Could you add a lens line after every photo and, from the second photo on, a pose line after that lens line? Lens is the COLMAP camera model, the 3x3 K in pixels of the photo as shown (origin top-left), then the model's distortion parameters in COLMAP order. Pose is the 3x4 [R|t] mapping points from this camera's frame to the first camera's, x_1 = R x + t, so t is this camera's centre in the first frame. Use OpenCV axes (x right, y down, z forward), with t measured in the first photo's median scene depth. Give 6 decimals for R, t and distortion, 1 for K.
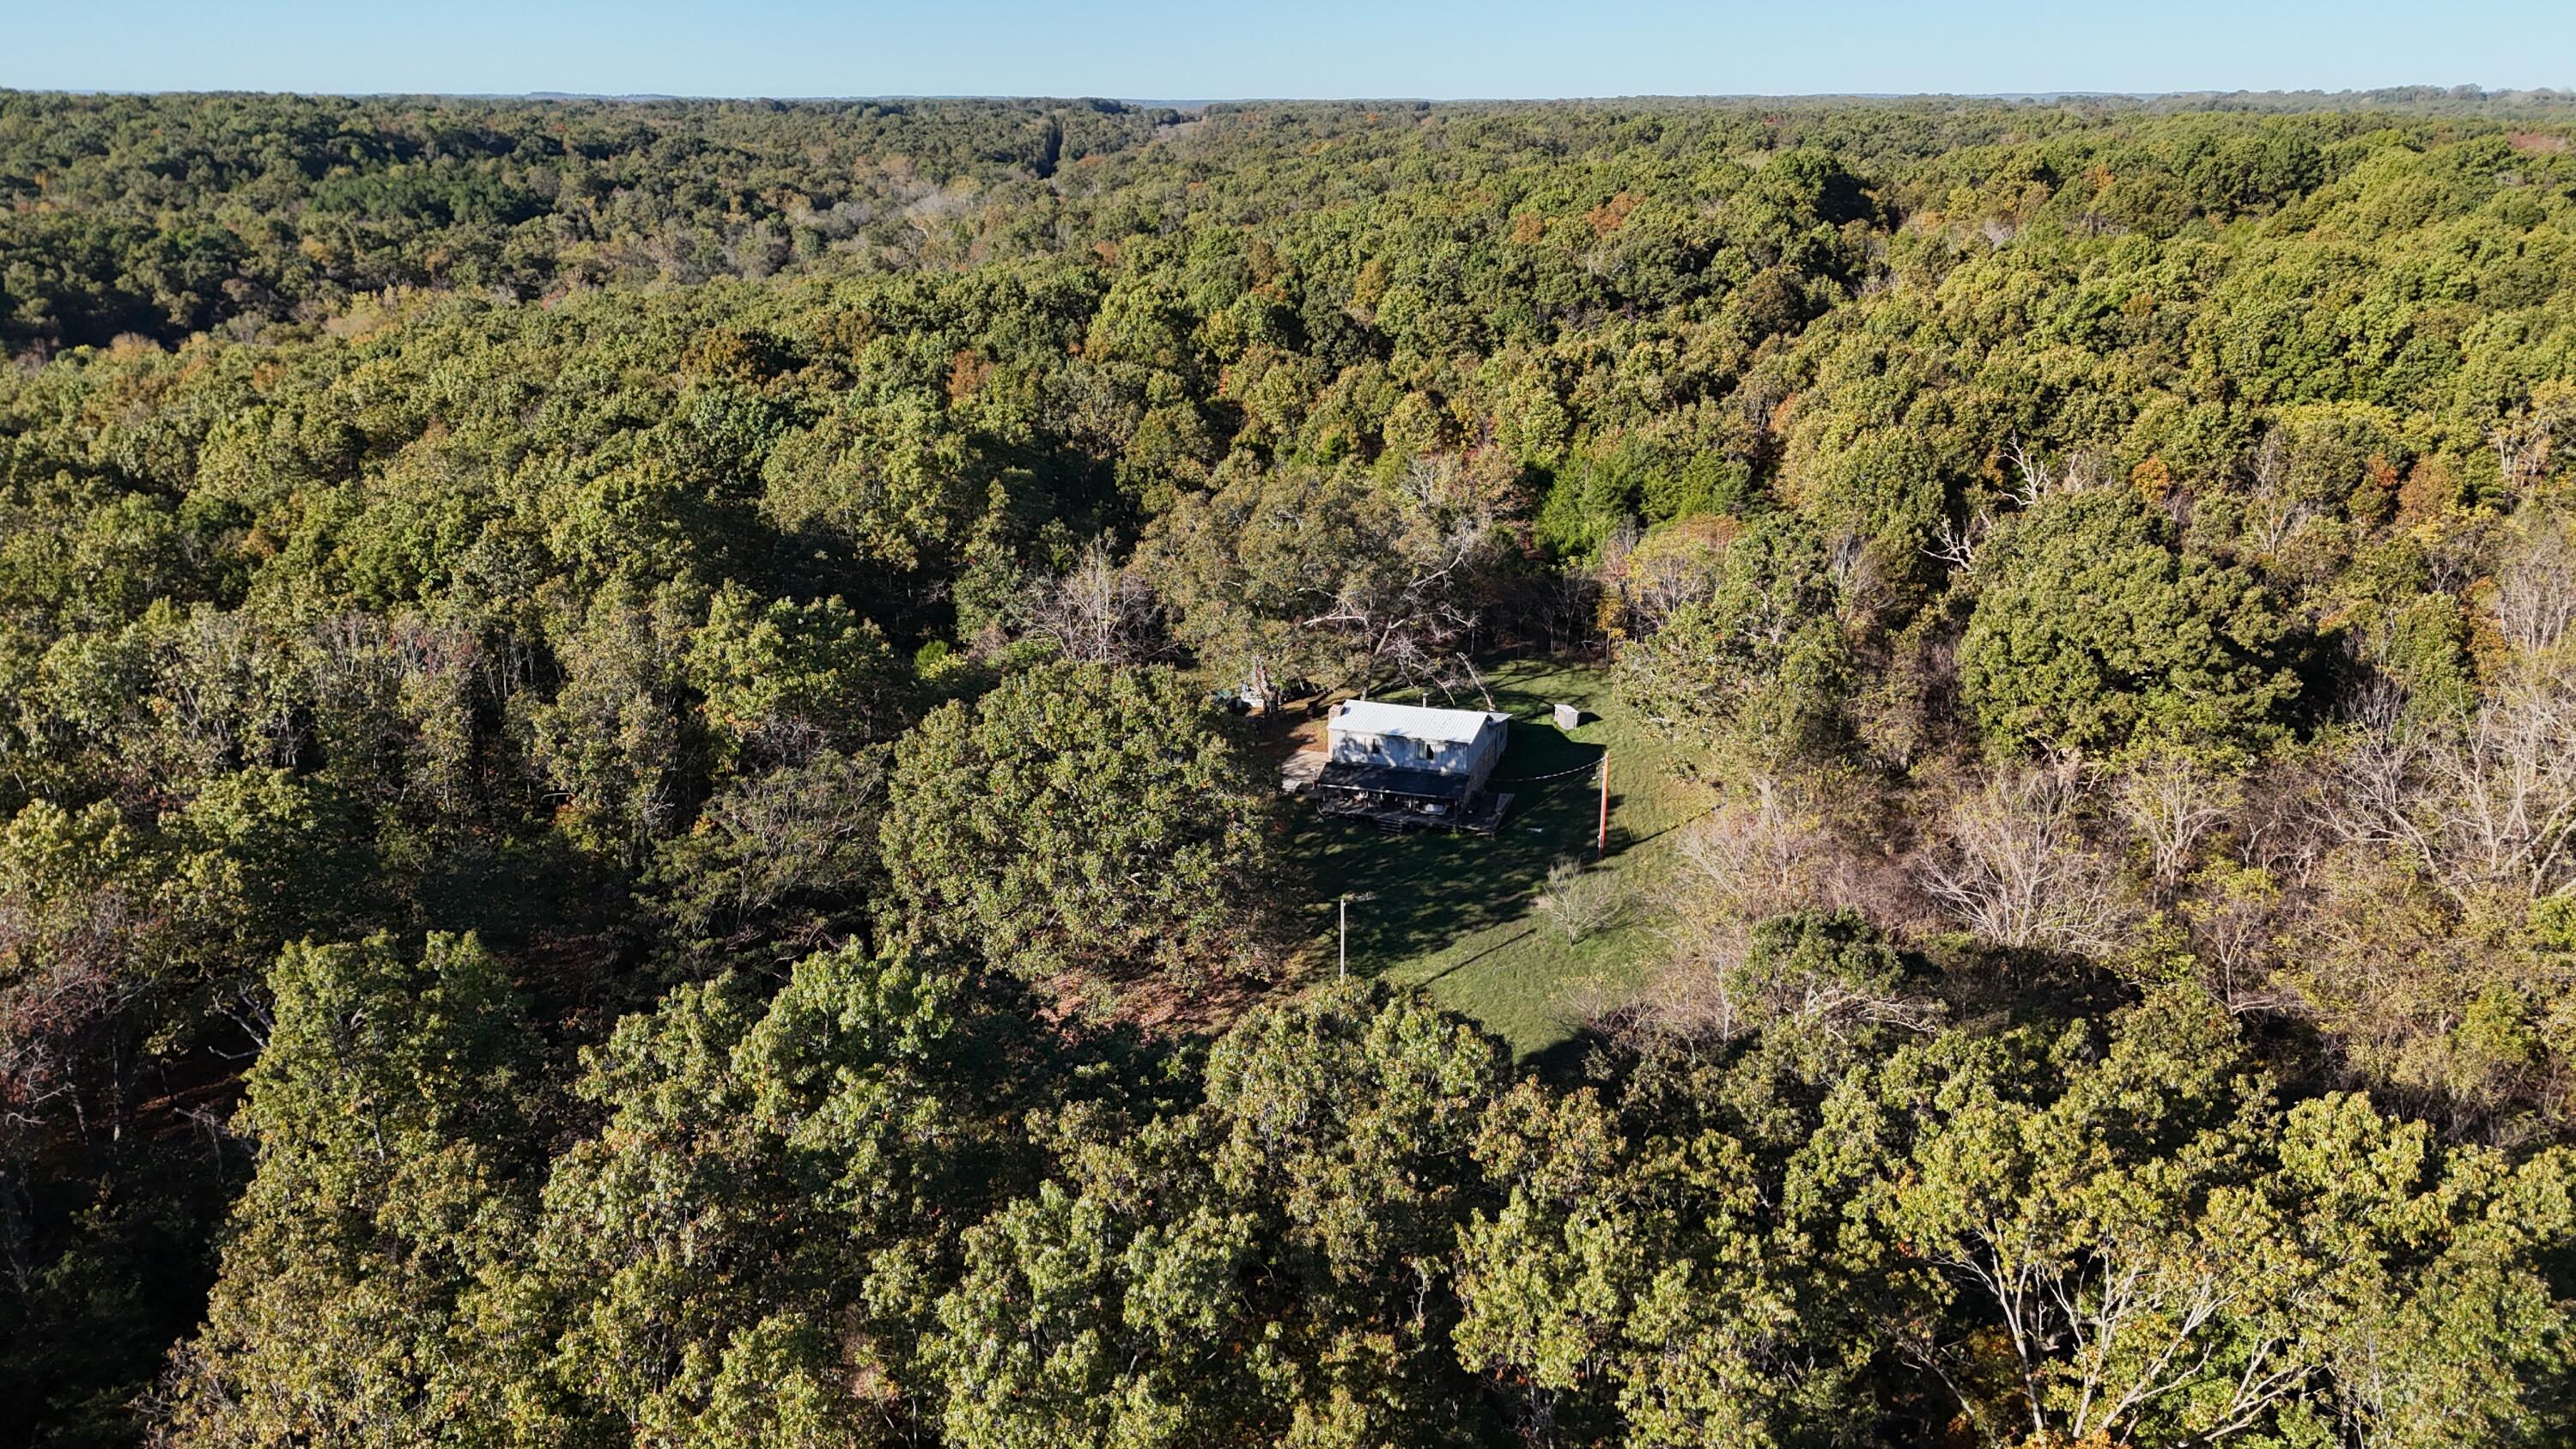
lens RADIAL K [[1869.8, 0, 1297.2], [0, 1869.8, 731.2], [0, 0, 1]] dist [0.079763, -0.074281]
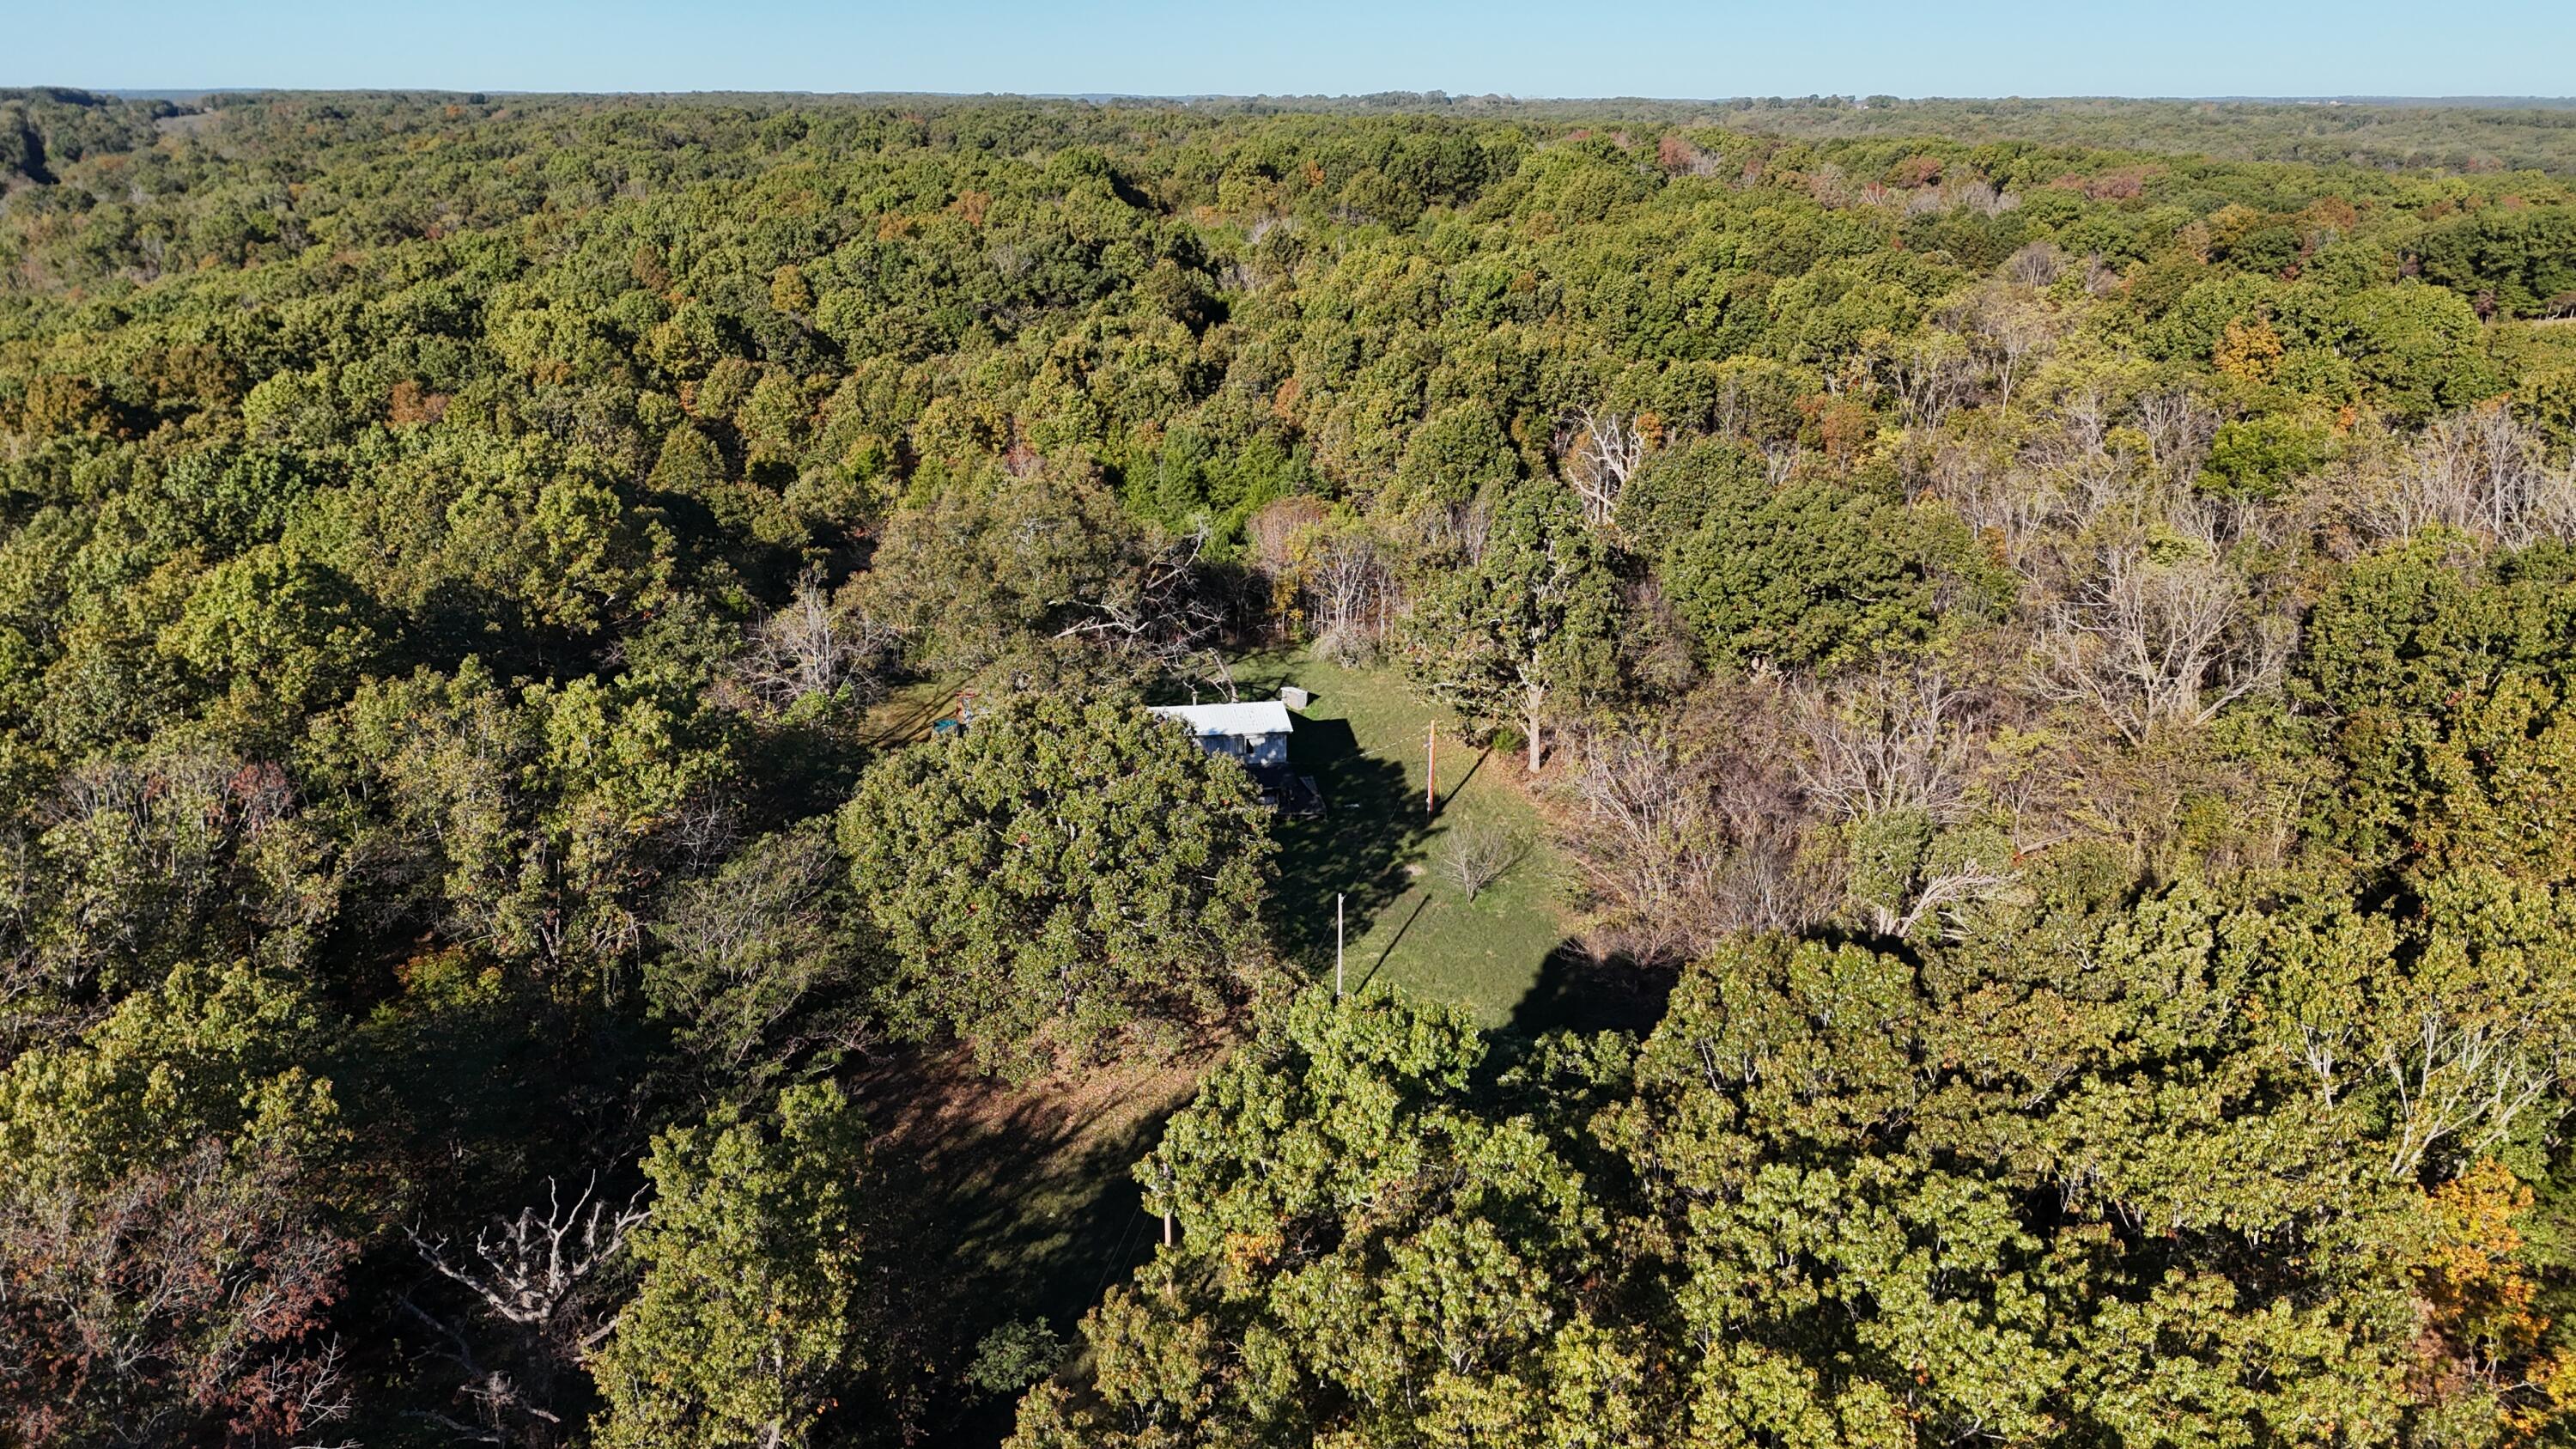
lens RADIAL K [[1869.8, 0, 1290.0], [0, 1869.8, 720.8], [0, 0, 1]] dist [0.079763, -0.074281]
pose [[0.894731, -0.139942, 0.424113, -0.287732], [0.141448, 0.989547, 0.028108, -0.023749], [-0.423613, 0.034841, 0.905173, 0.069908]]
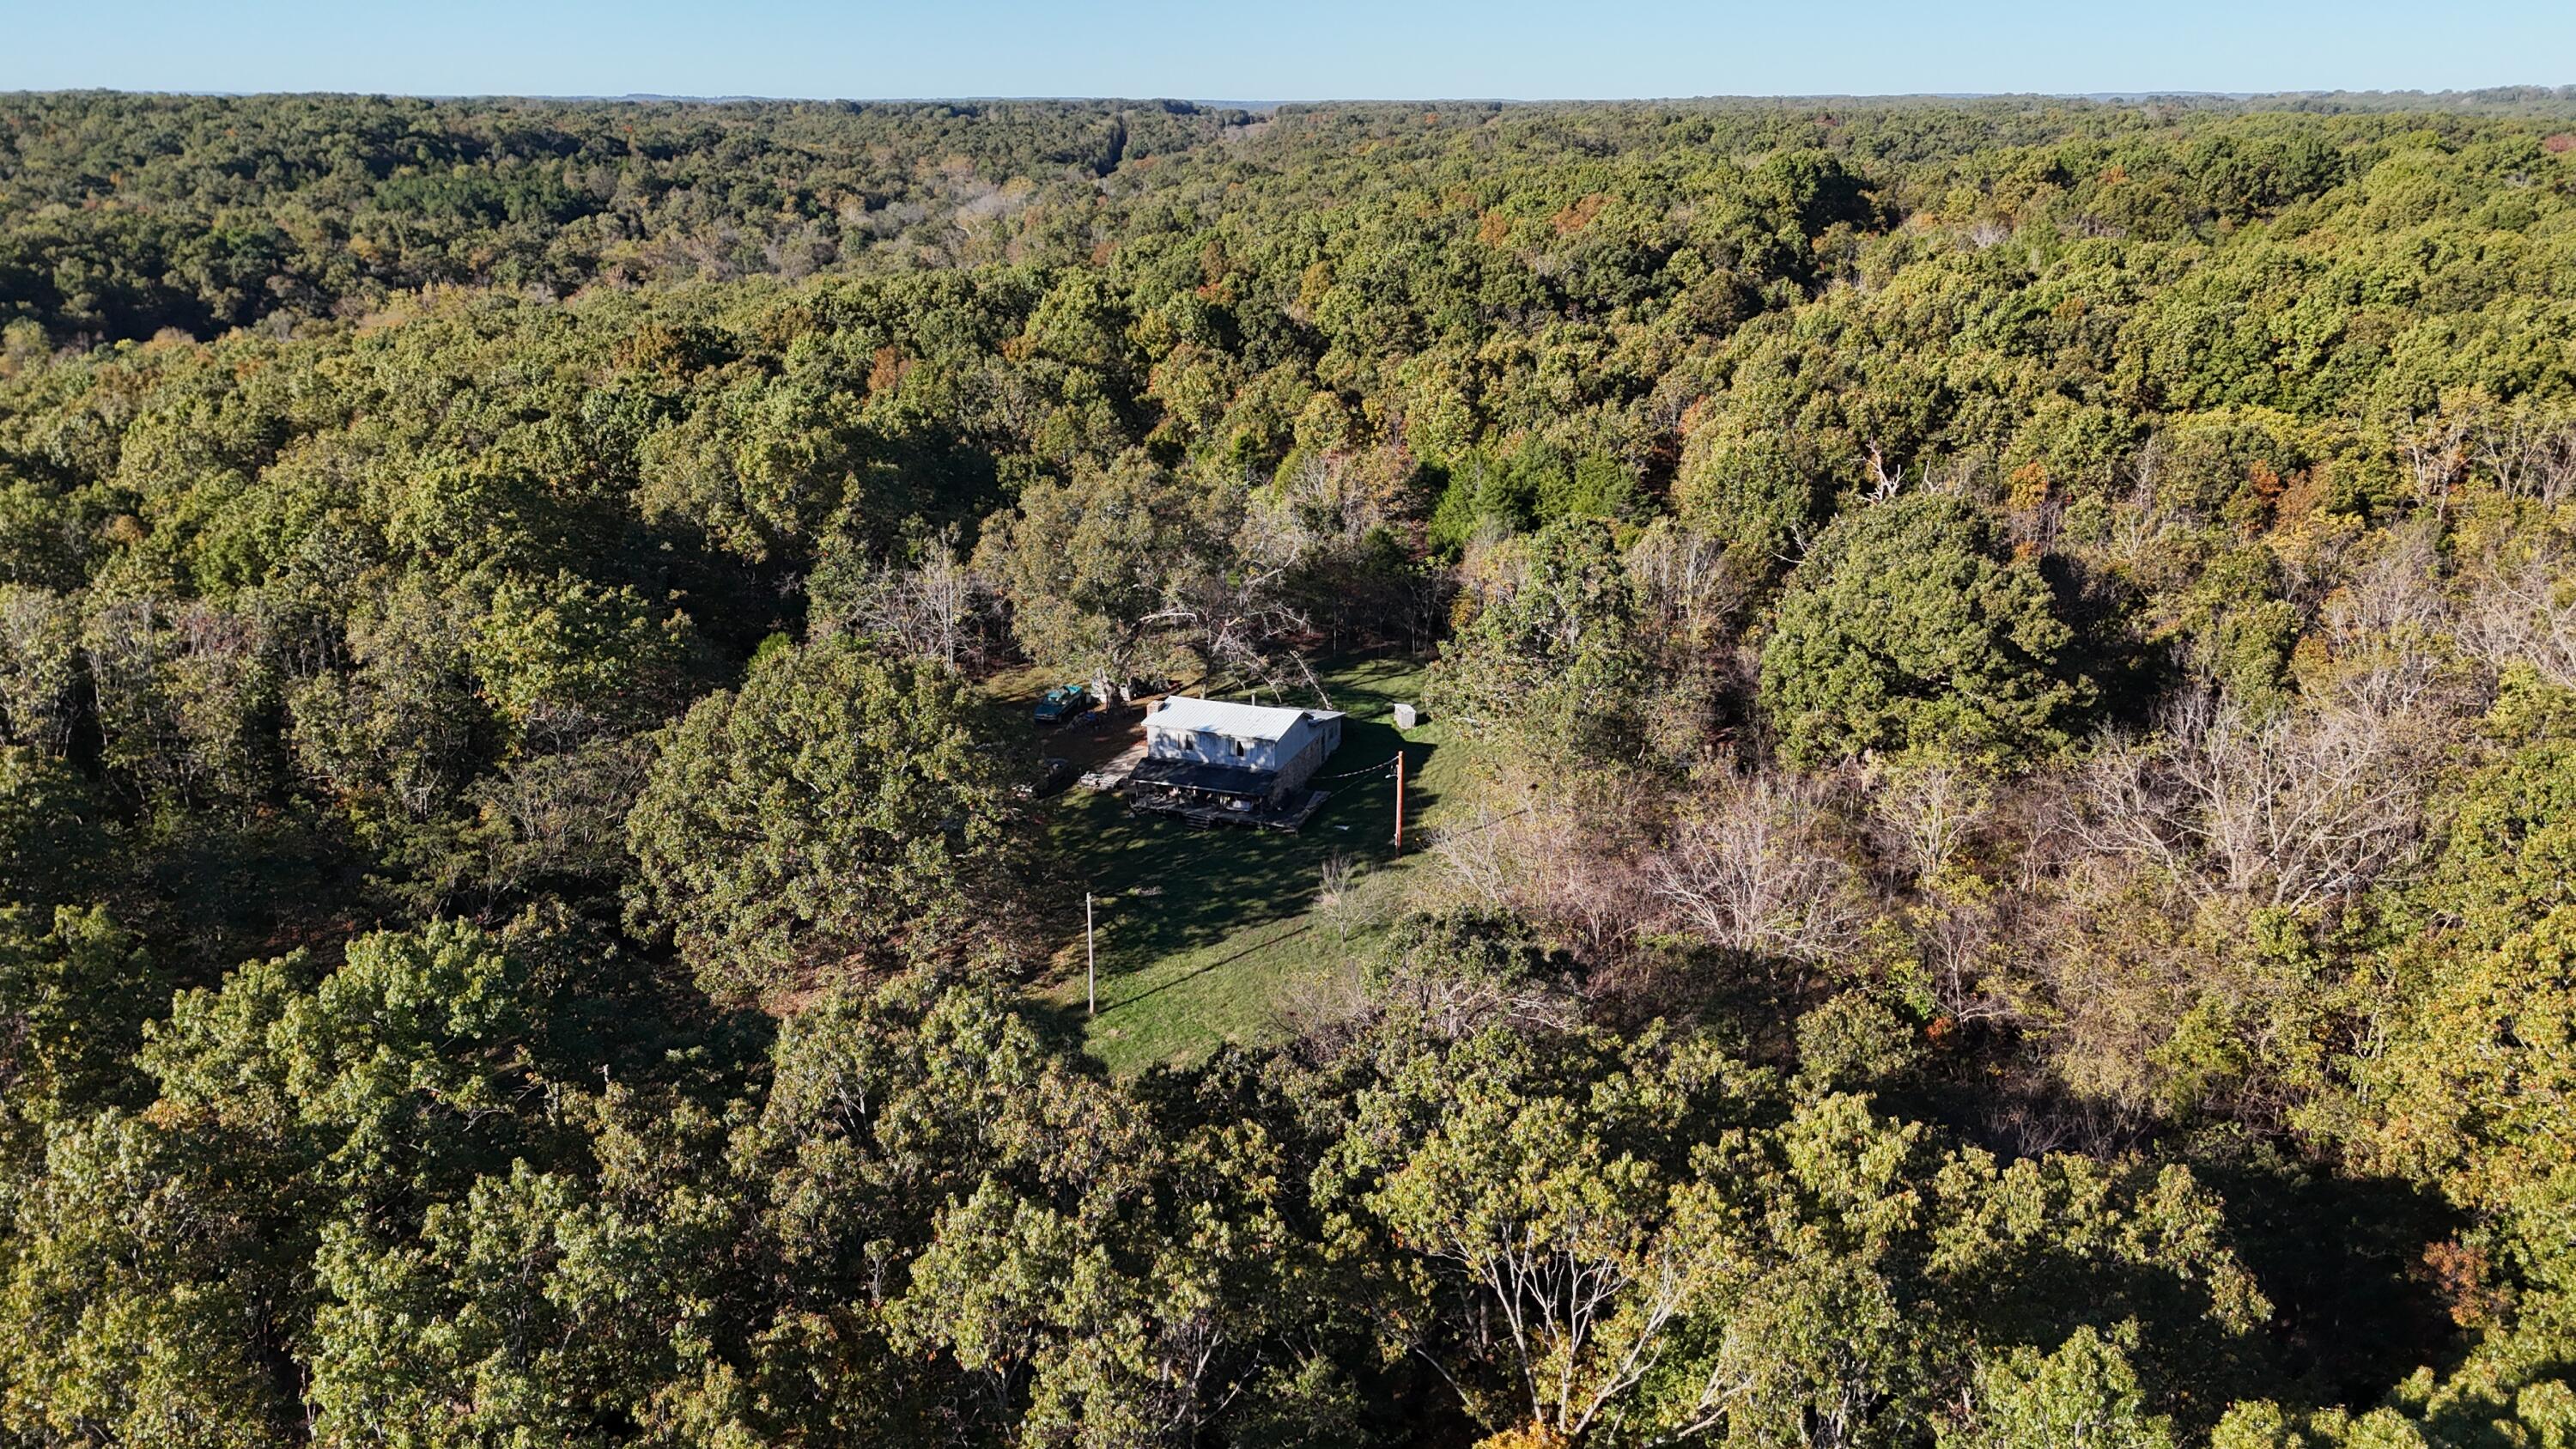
lens RADIAL K [[1869.8, 0, 1297.4], [0, 1869.8, 730.9], [0, 0, 1]] dist [0.079763, -0.074281]
pose [[0.999134, 0.013199, -0.039466, 0.122372], [-0.013222, 0.999913, -0.000331, 0.001268], [0.039458, 0.000853, 0.999221, -0.001738]]
